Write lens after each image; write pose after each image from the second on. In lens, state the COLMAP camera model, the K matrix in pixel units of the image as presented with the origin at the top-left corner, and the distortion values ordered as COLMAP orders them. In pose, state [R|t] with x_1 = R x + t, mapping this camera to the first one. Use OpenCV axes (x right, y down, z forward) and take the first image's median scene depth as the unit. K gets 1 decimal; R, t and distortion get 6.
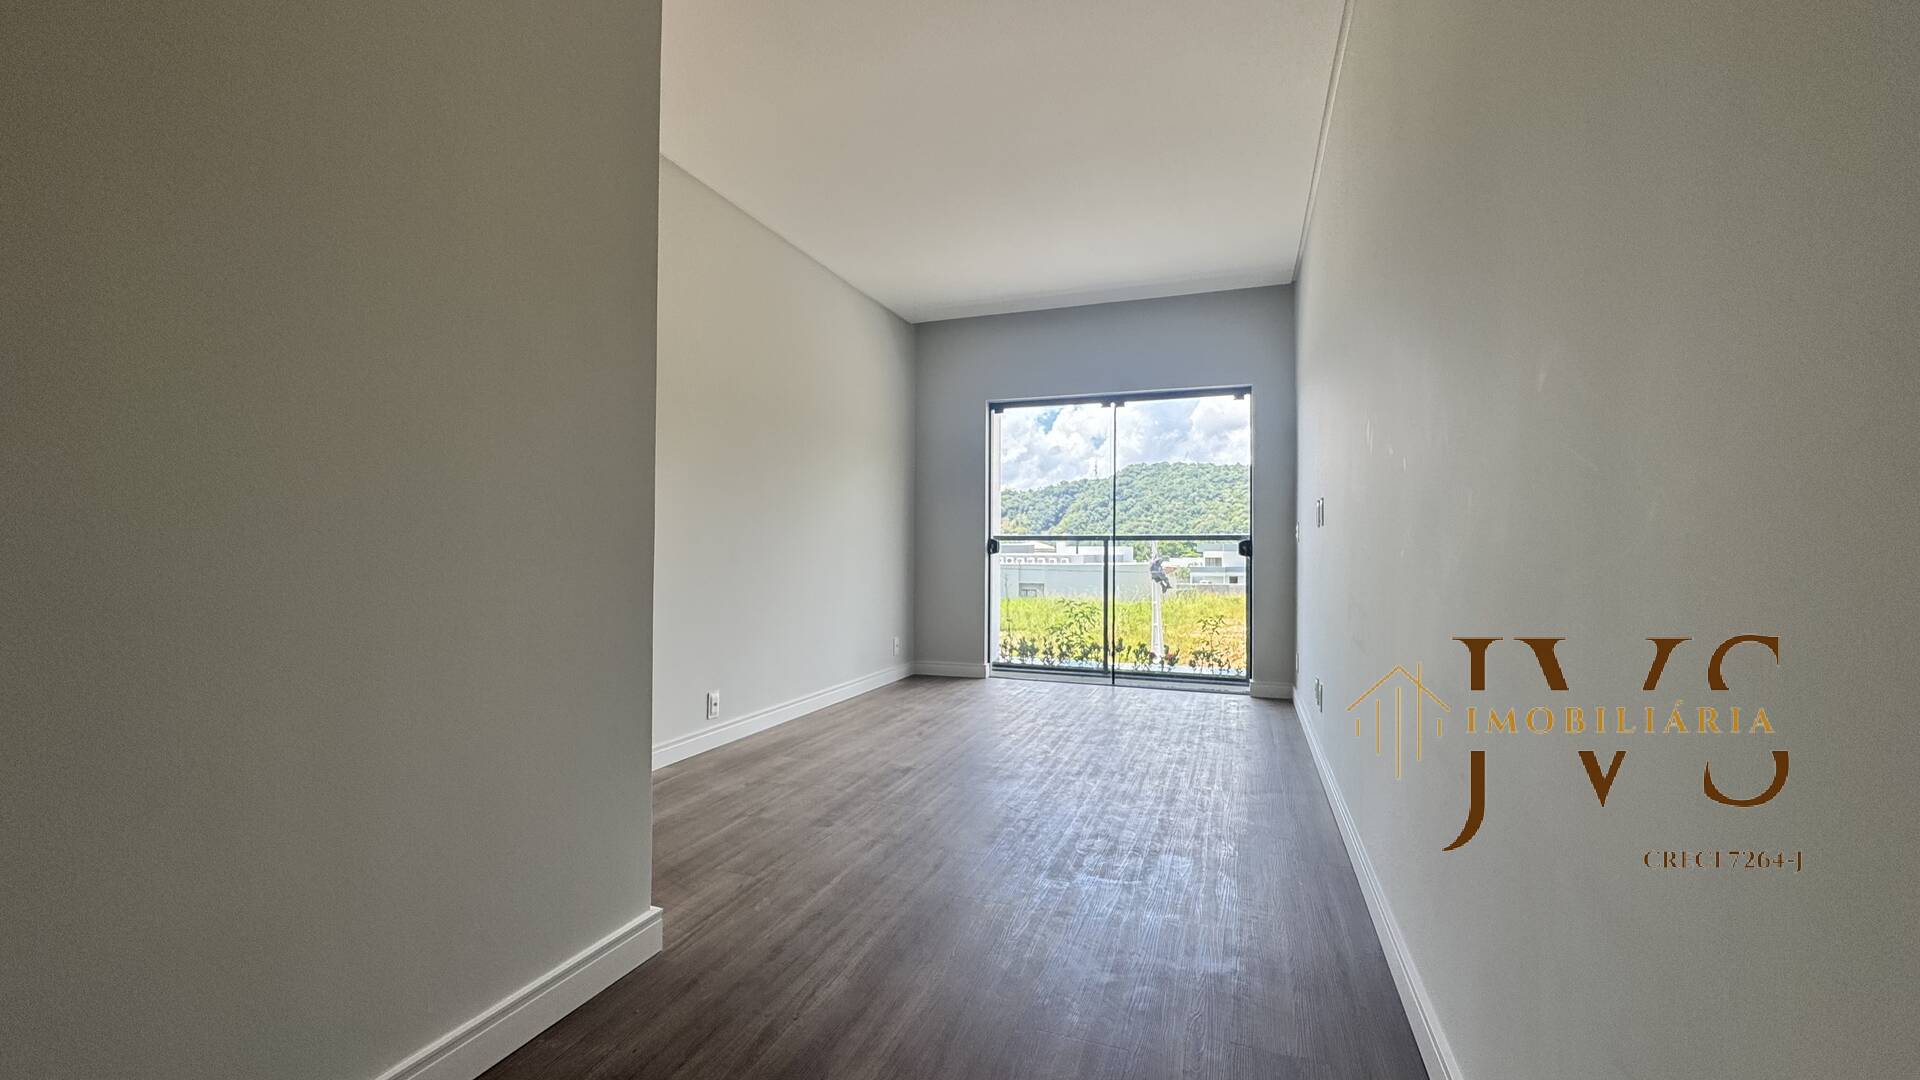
lens RADIAL K [[774.5, 0, 961.3], [0, 774.5, 560.2], [0, 0, 1]] dist [0.006221, 0.001090]
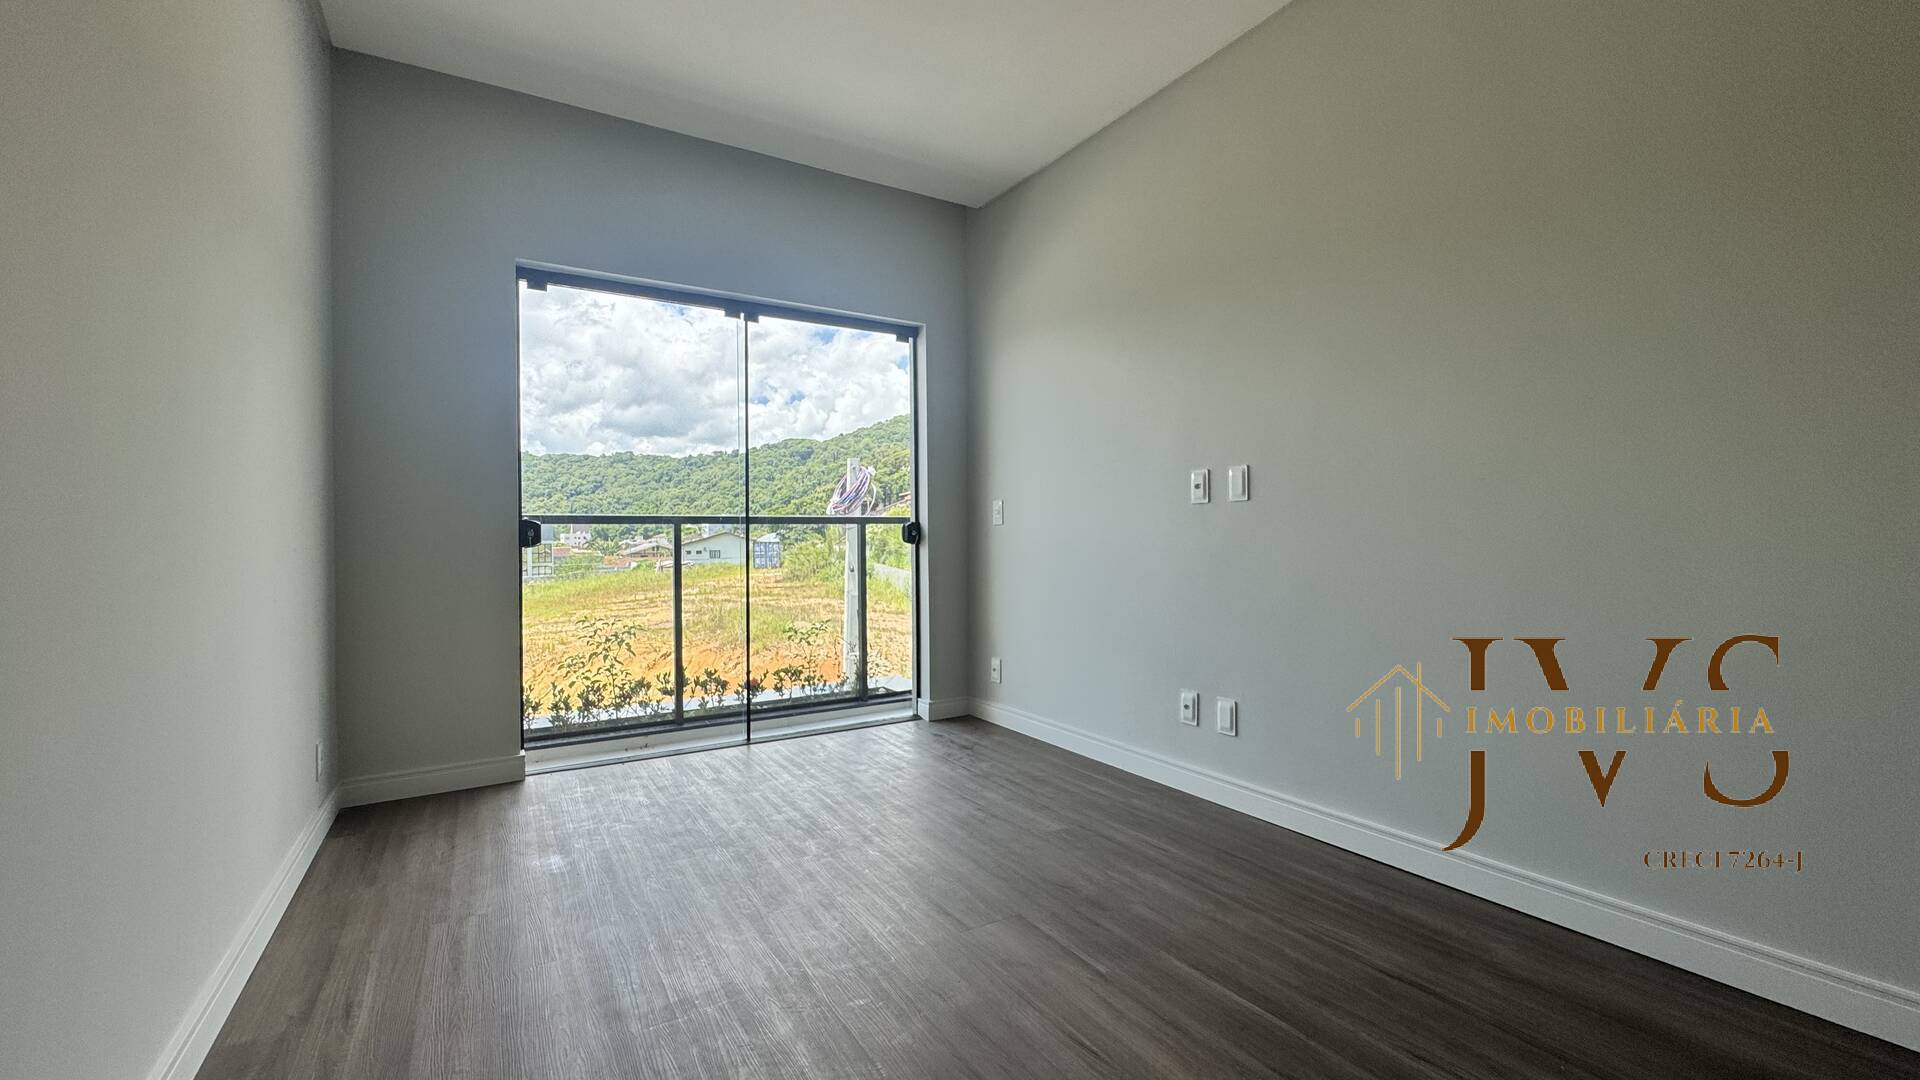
lens RADIAL K [[774.5, 0, 957.0], [0, 774.5, 553.0], [0, 0, 1]] dist [0.006221, 0.001090]
pose [[0.638025, -0.028573, 0.769485, -0.188473], [0.023161, 0.999571, 0.017913, -0.007888], [-0.769667, 0.006393, 0.638414, 0.422958]]
